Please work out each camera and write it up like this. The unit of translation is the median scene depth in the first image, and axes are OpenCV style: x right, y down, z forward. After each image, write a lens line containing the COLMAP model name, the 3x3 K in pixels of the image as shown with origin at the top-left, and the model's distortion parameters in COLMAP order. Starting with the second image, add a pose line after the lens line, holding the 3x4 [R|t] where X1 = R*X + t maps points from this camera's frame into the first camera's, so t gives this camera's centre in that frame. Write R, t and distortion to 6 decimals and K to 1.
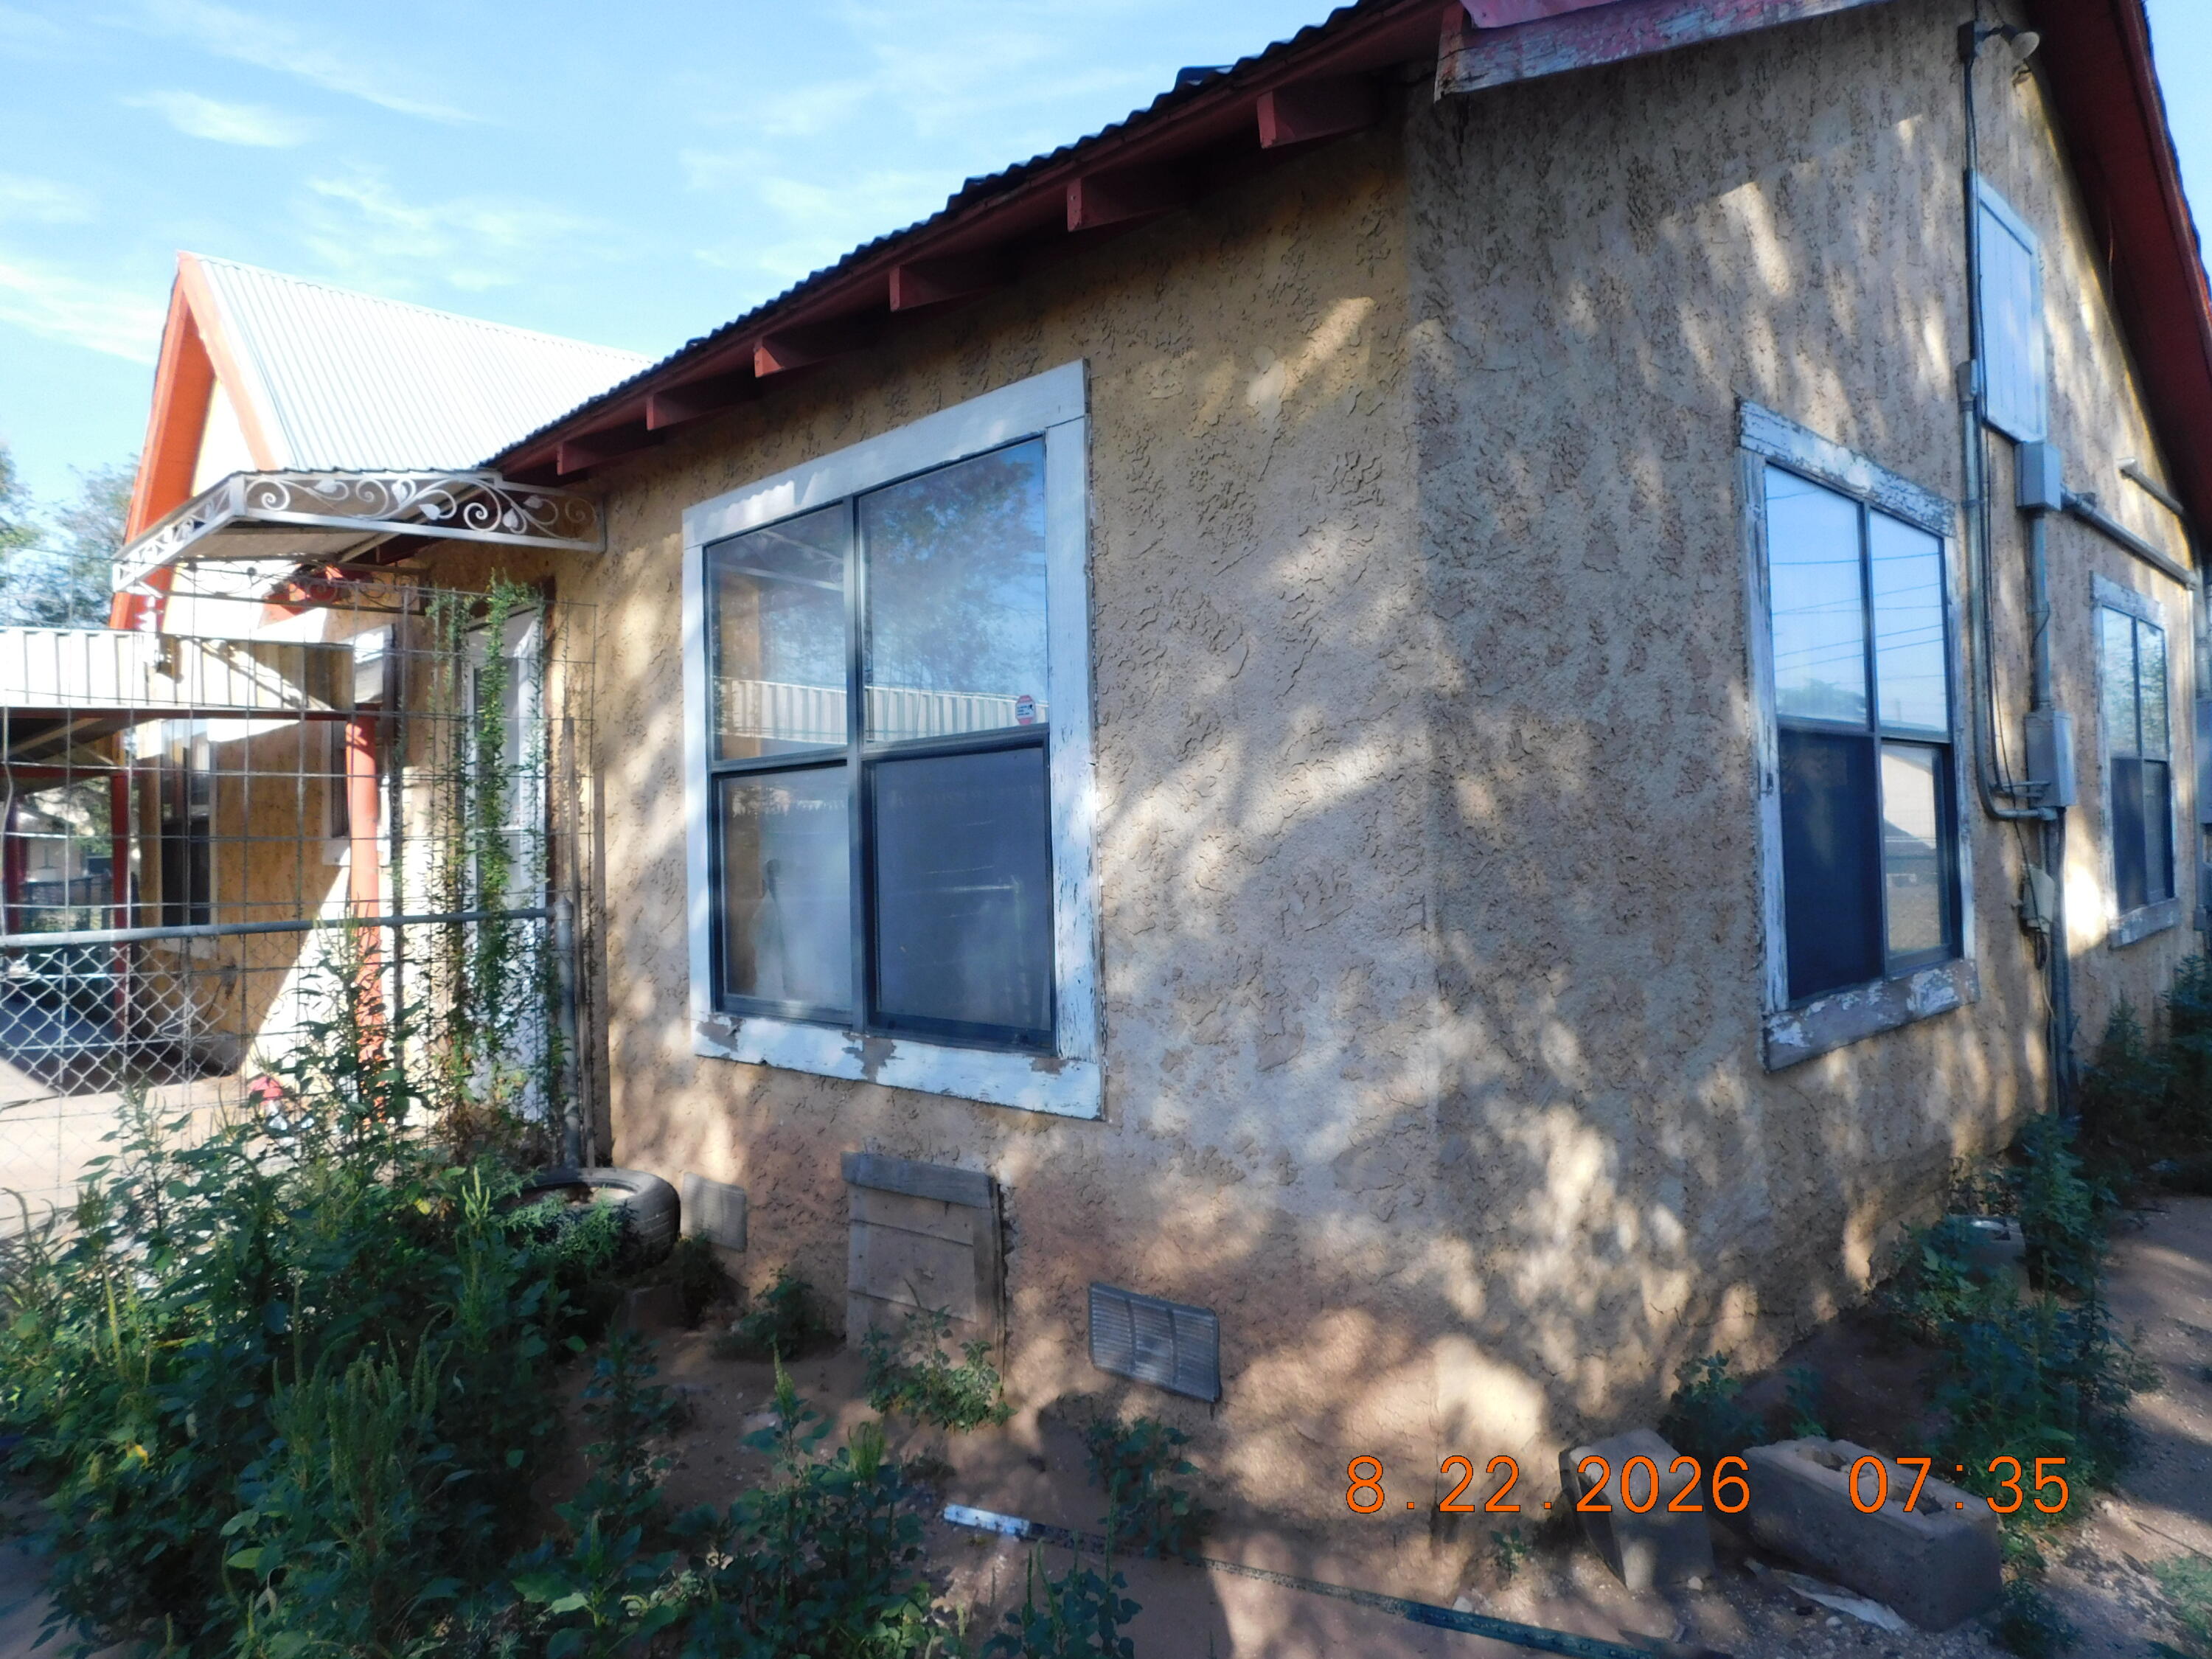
lens RADIAL K [[1485.2, 0, 1123.6], [0, 1485.2, 822.5], [0, 0, 1]] dist [-0.062160, 0.049646]
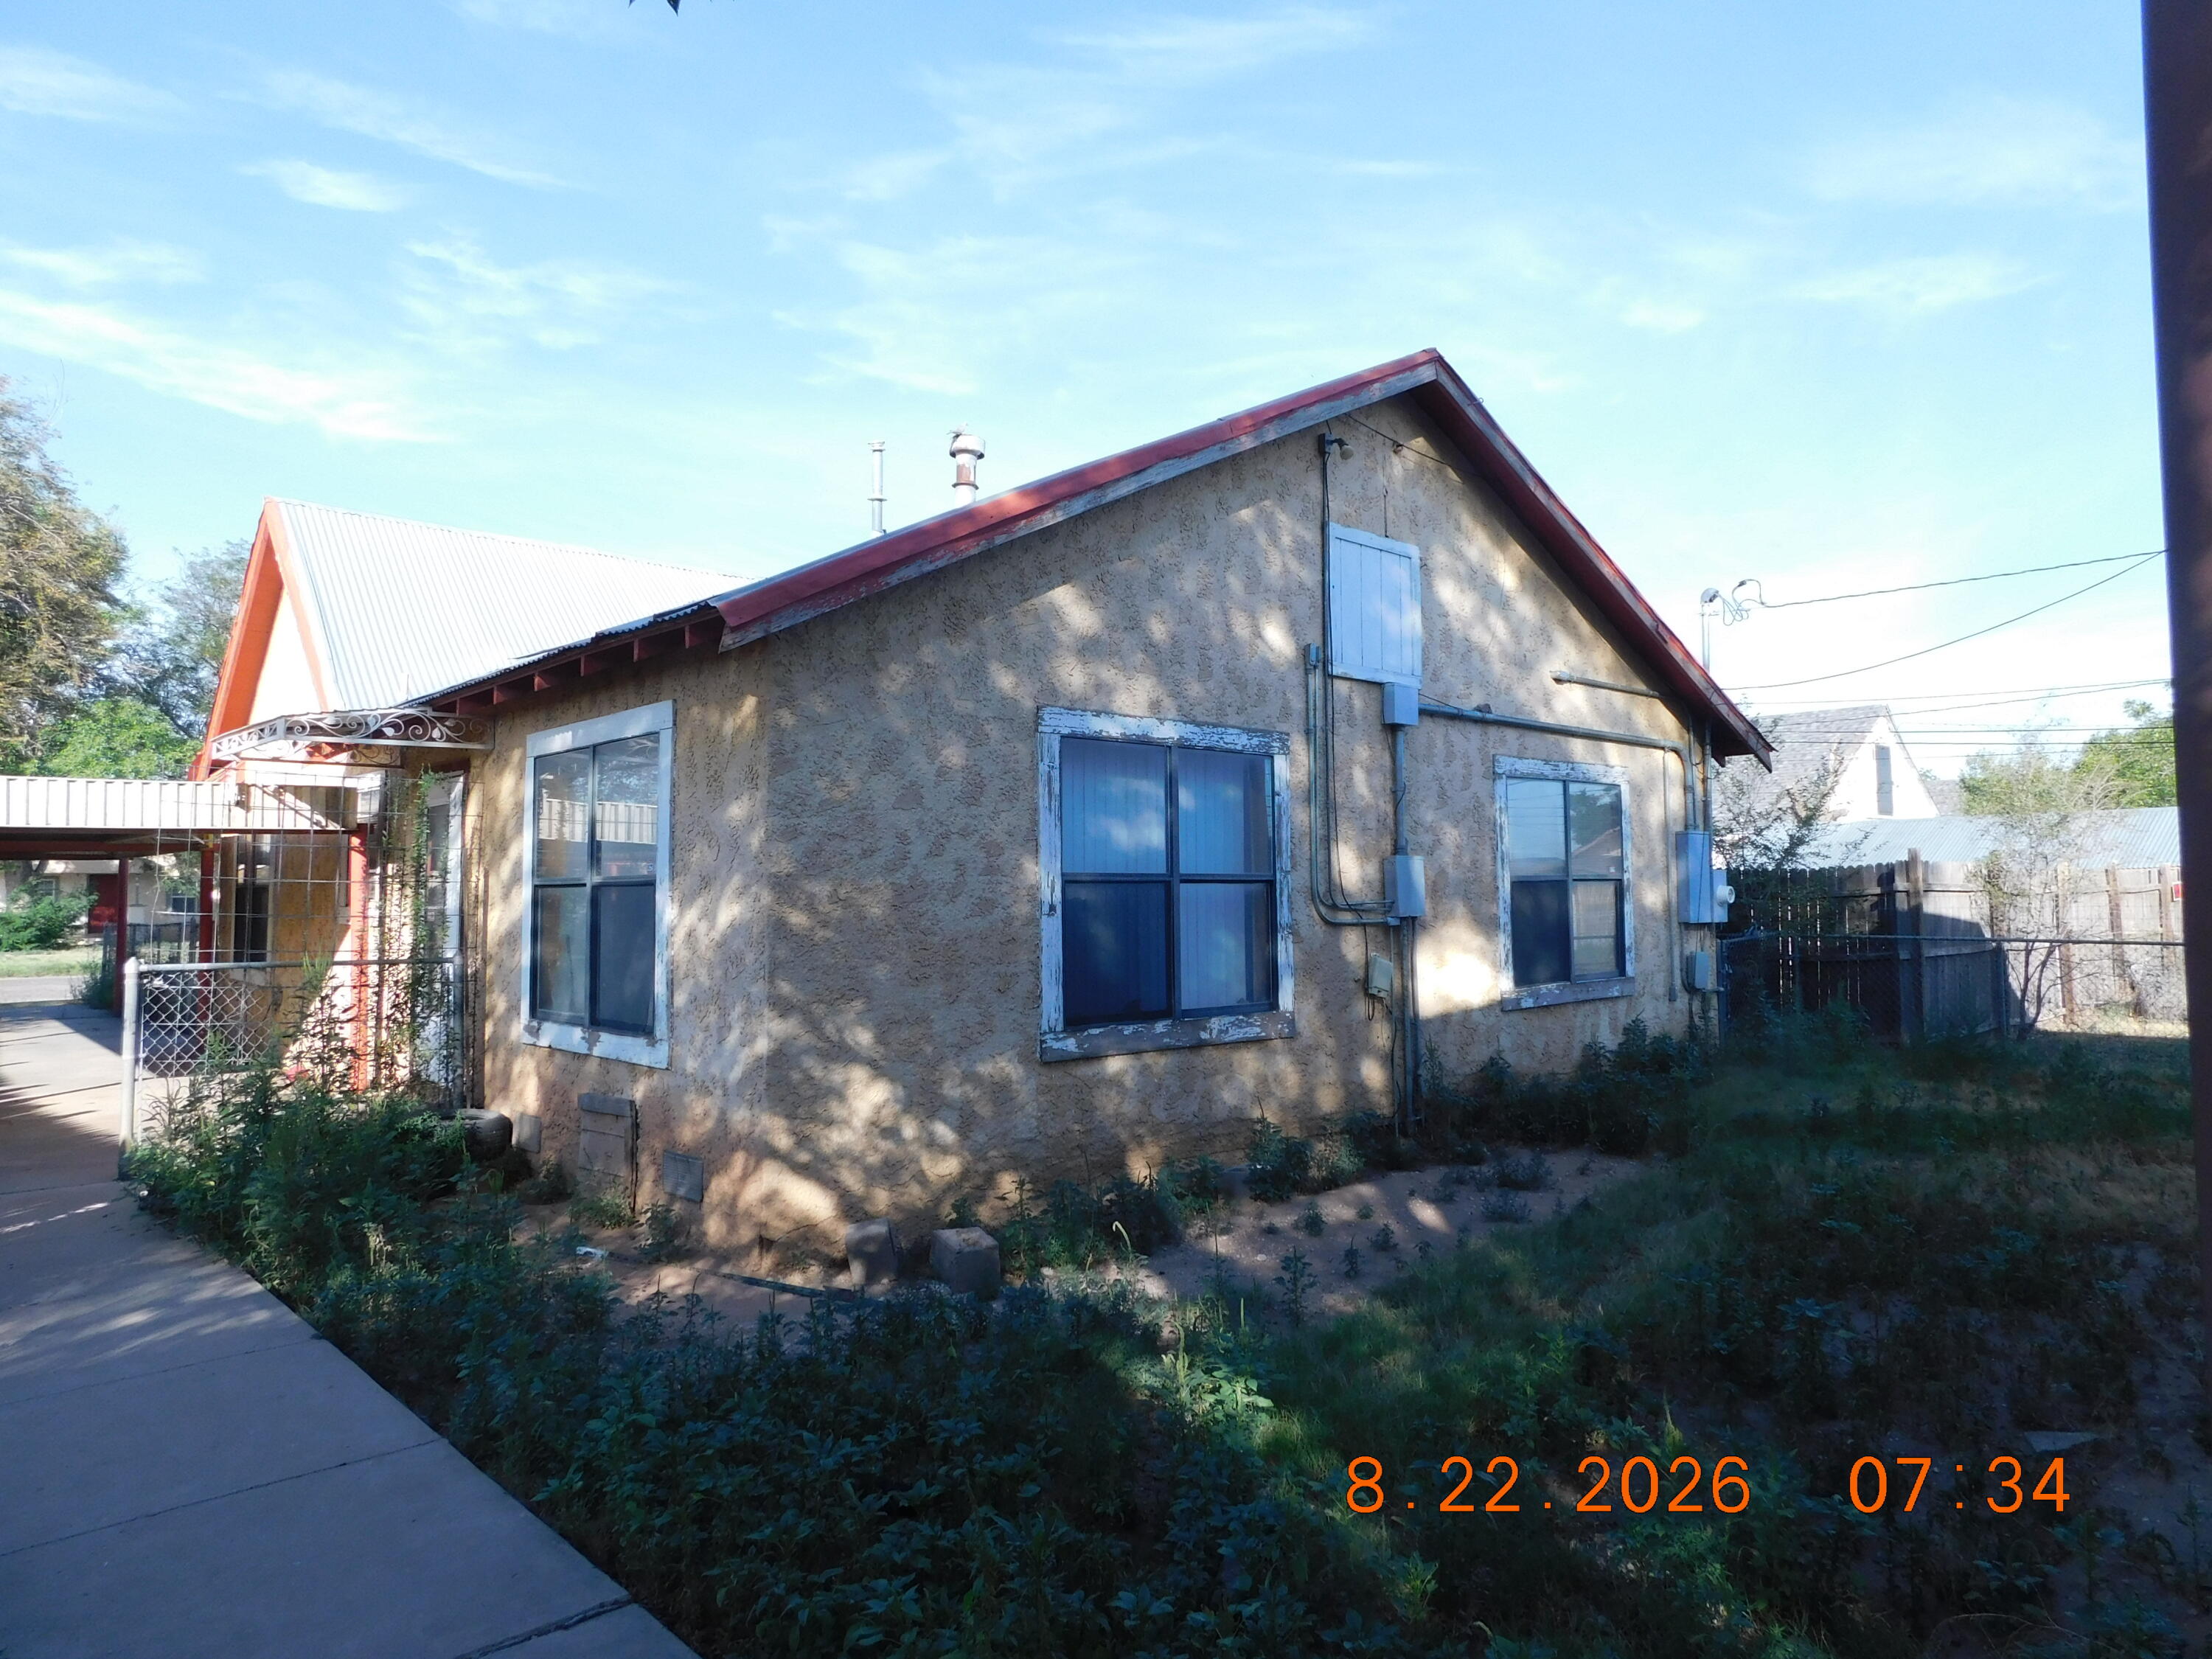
lens RADIAL K [[1485.2, 0, 1117.7], [0, 1485.2, 822.7], [0, 0, 1]] dist [-0.062160, 0.049646]
pose [[0.998849, 0.020916, -0.043156, 0.619527], [-0.022602, 0.998986, -0.038950, -0.067466], [0.042298, 0.039880, 0.998309, -0.928146]]
